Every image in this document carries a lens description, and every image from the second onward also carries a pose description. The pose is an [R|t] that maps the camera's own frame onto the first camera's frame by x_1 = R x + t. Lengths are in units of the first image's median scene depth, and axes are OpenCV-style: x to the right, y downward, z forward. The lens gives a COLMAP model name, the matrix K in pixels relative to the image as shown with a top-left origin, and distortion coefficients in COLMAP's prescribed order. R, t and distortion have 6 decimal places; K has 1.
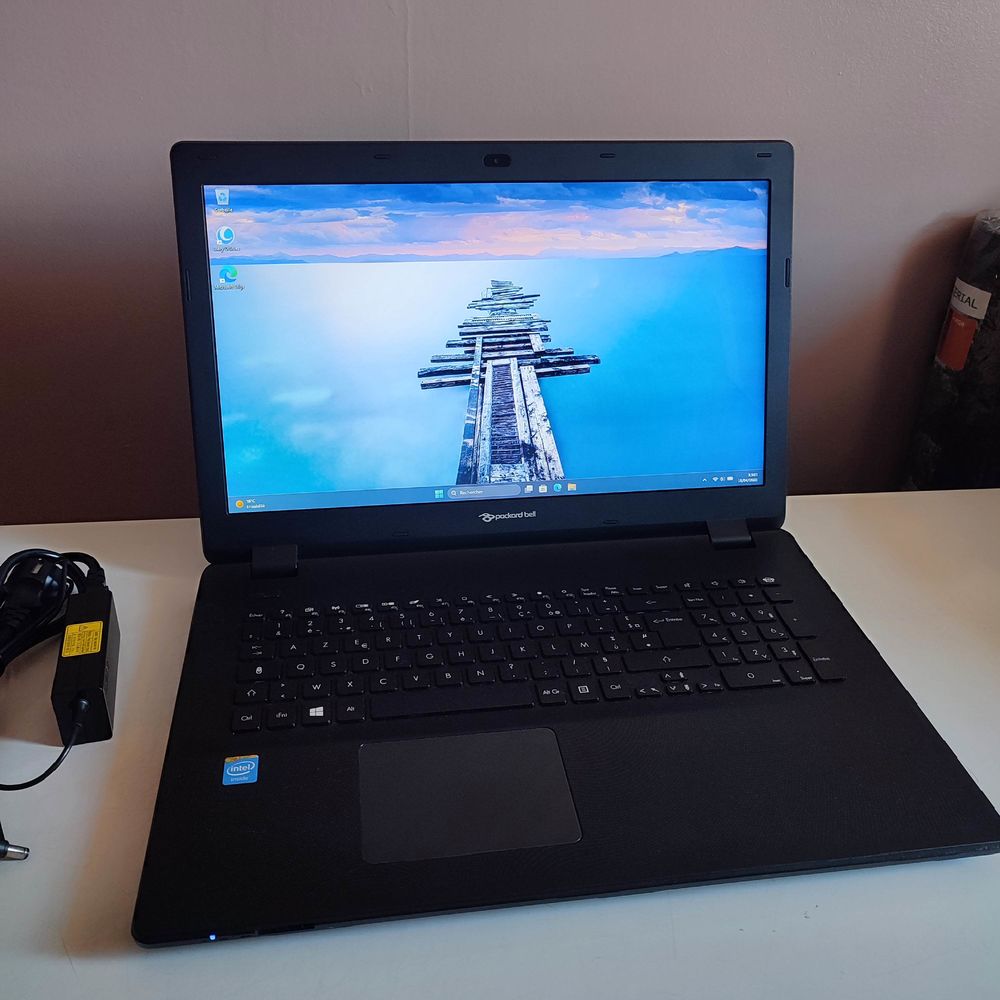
lens RADIAL K [[970.4, 0, 455.0], [0, 970.4, 398.7], [0, 0, 1]] dist [-0.008496, 0.000000]
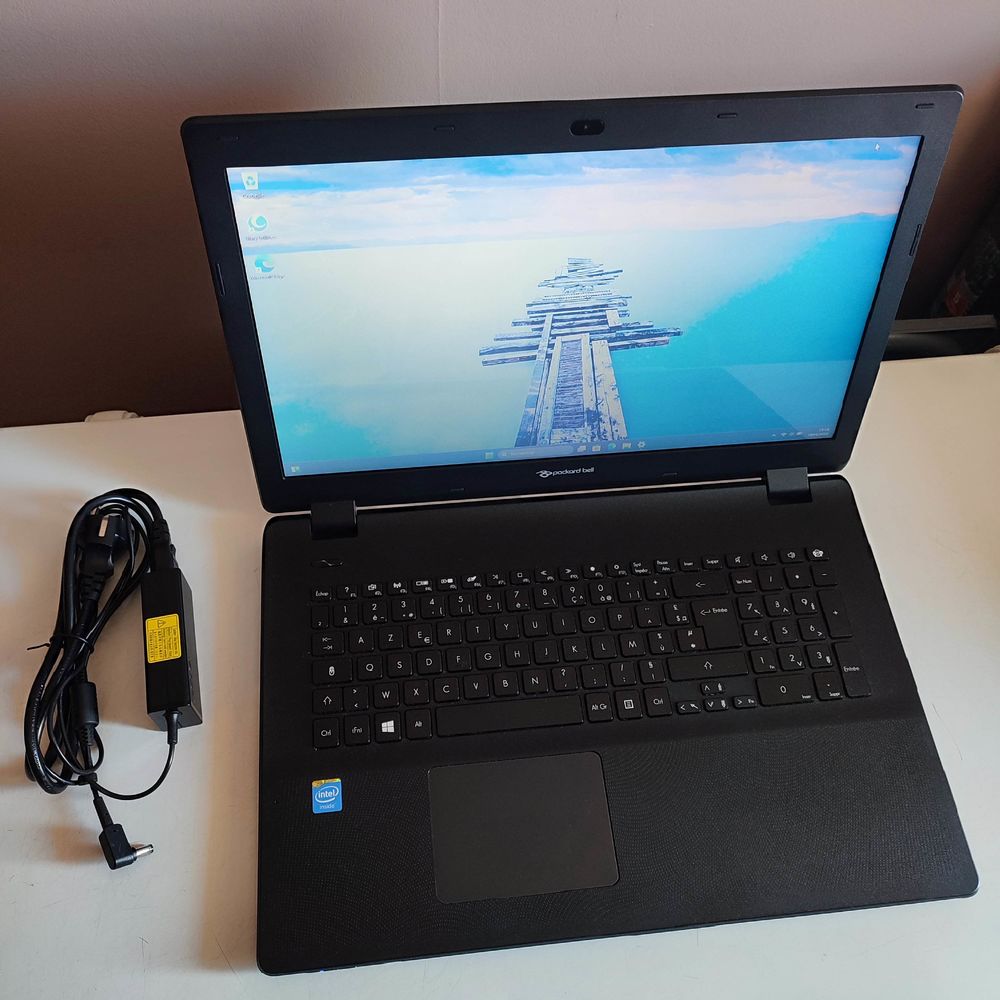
lens RADIAL K [[970.4, 0, 460.7], [0, 970.4, 489.1], [0, 0, 1]] dist [-0.008496, 0.000000]
pose [[0.999628, 0.025690, -0.009176, -0.045244], [-0.017059, 0.851176, 0.524604, -0.403124], [0.021287, -0.524252, 0.851297, 0.159641]]
